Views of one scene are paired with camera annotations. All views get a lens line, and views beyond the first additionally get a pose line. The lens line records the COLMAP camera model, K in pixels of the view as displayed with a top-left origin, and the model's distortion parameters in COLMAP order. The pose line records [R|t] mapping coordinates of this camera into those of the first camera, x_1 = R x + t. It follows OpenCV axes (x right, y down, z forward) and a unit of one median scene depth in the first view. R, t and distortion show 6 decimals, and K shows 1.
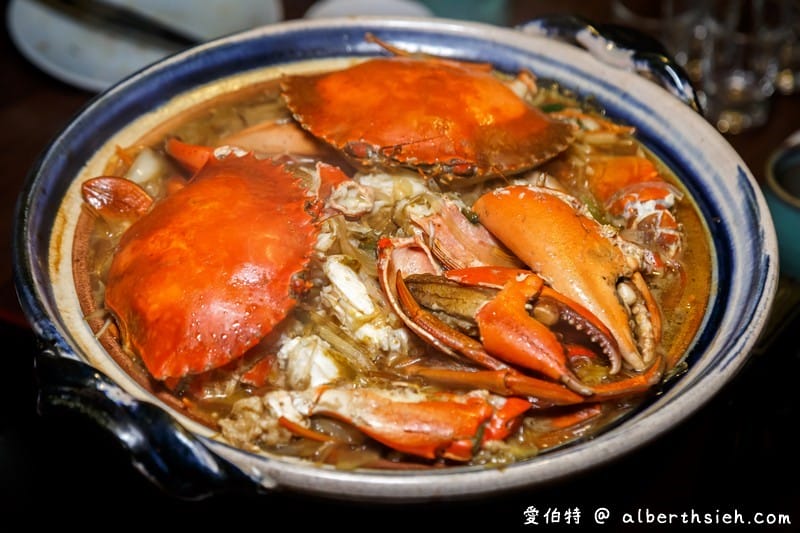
lens RADIAL K [[2405.4, 0, 401.5], [0, 2405.4, 265.2], [0, 0, 1]] dist [0.640219, 0.000000]
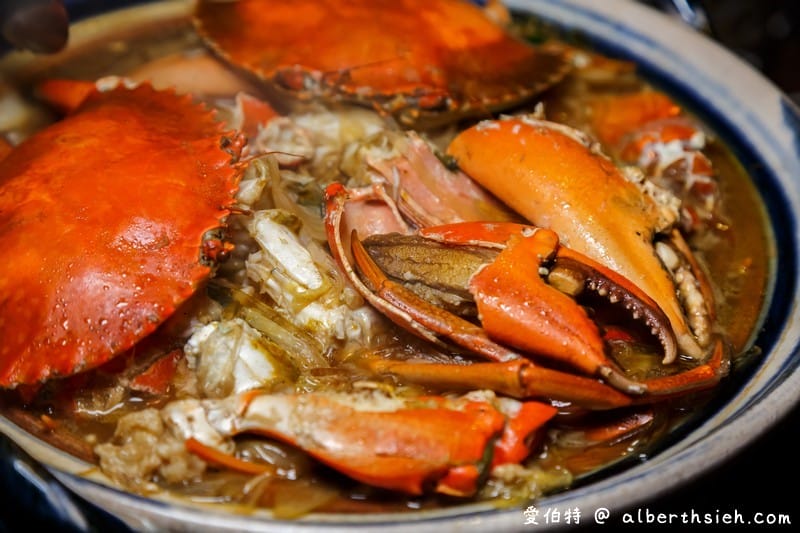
lens RADIAL K [[1939.6, 0, 398.5], [0, 1939.6, 269.0], [0, 0, 1]] dist [0.398979, 0.000000]
pose [[0.998810, -0.023390, 0.042785, -0.013529], [0.024237, 0.999518, -0.019387, 0.026372], [-0.042311, 0.020401, 0.998896, 0.432937]]
